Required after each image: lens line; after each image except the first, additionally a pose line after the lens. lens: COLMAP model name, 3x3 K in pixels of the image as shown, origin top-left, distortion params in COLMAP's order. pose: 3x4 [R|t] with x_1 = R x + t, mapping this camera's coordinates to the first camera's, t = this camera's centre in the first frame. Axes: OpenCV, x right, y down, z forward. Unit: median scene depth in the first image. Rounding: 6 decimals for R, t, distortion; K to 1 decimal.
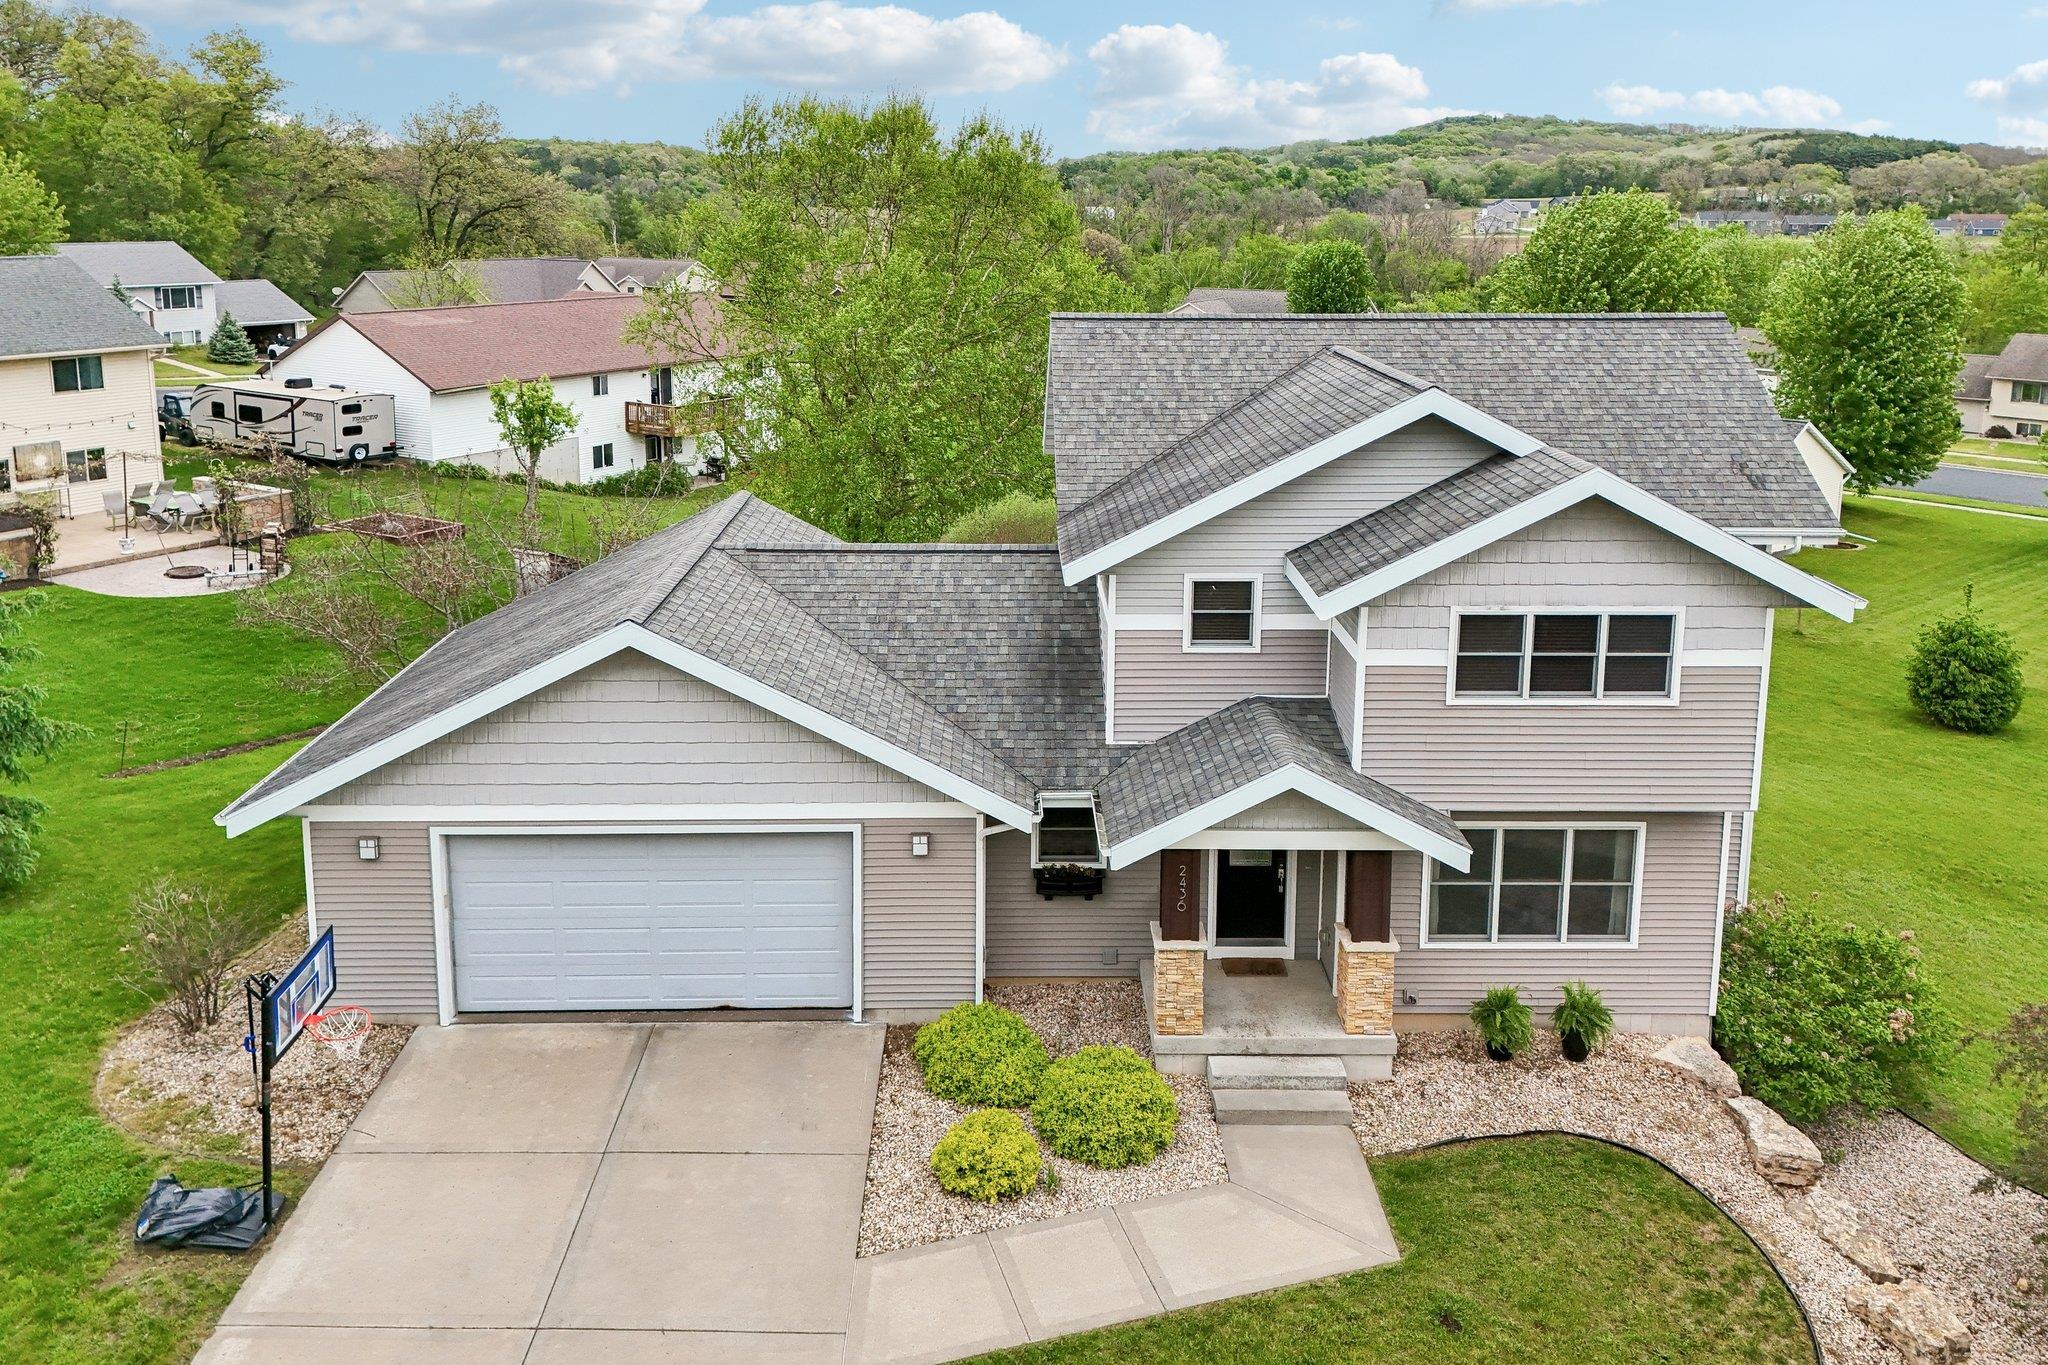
lens RADIAL K [[1576.6, 0, 1028.0], [0, 1576.6, 453.4], [0, 0, 1]] dist [0.023543, -0.000864]
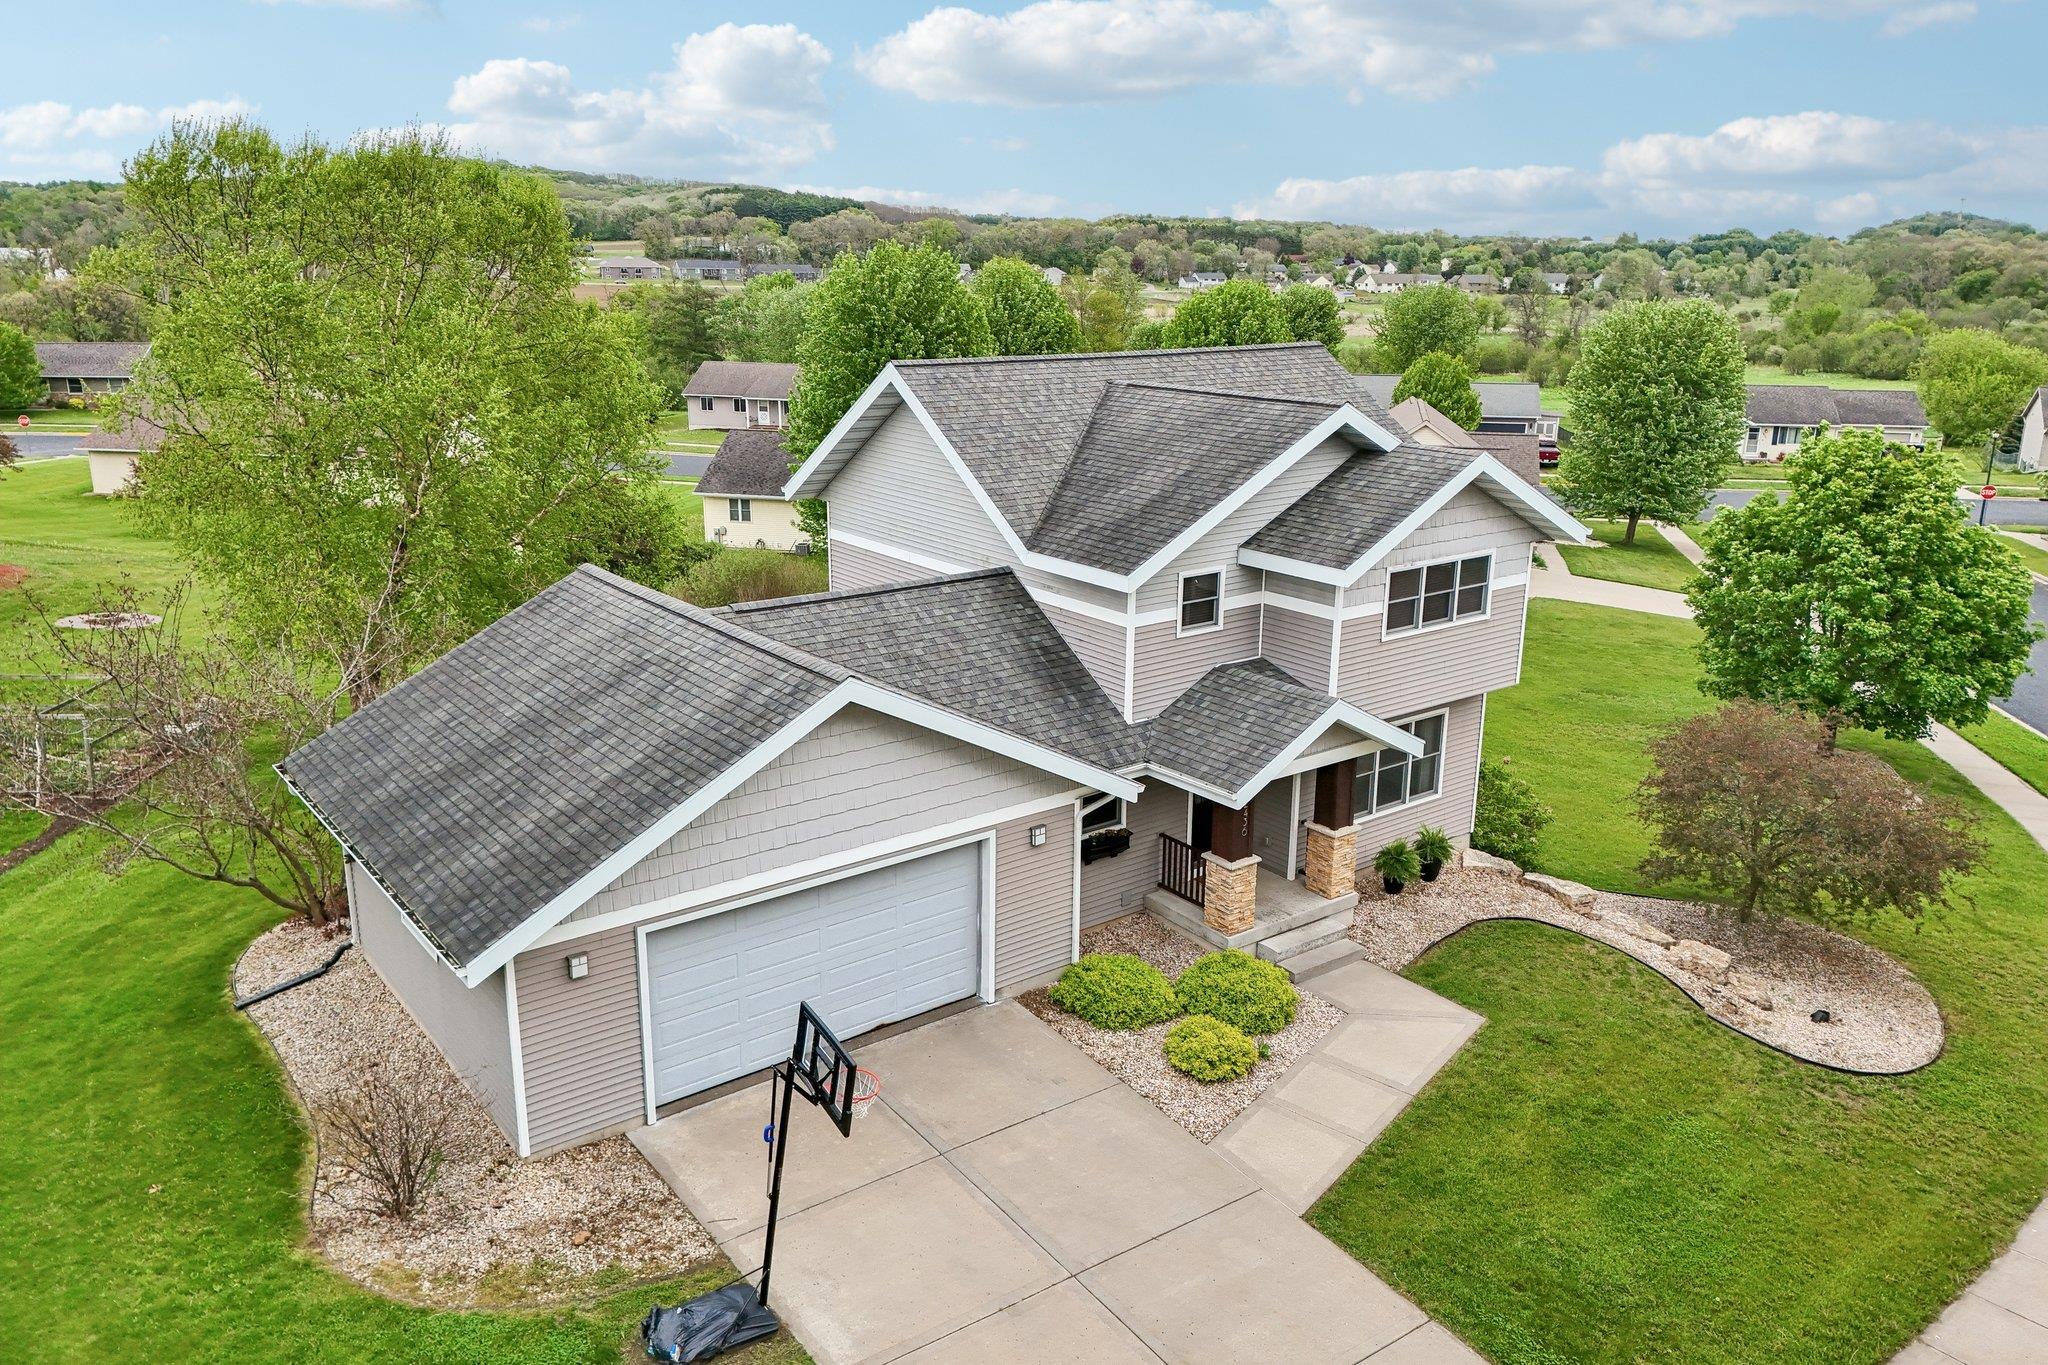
lens RADIAL K [[1503.3, 0, 1024.0], [0, 1503.3, 682.5], [0, 0, 1]] dist [0.039381, -0.000412]
pose [[0.807821, -0.160764, 0.567081, -0.662084], [0.091197, 0.984591, 0.149212, -0.023493], [-0.582330, -0.068821, 0.810034, 0.132489]]
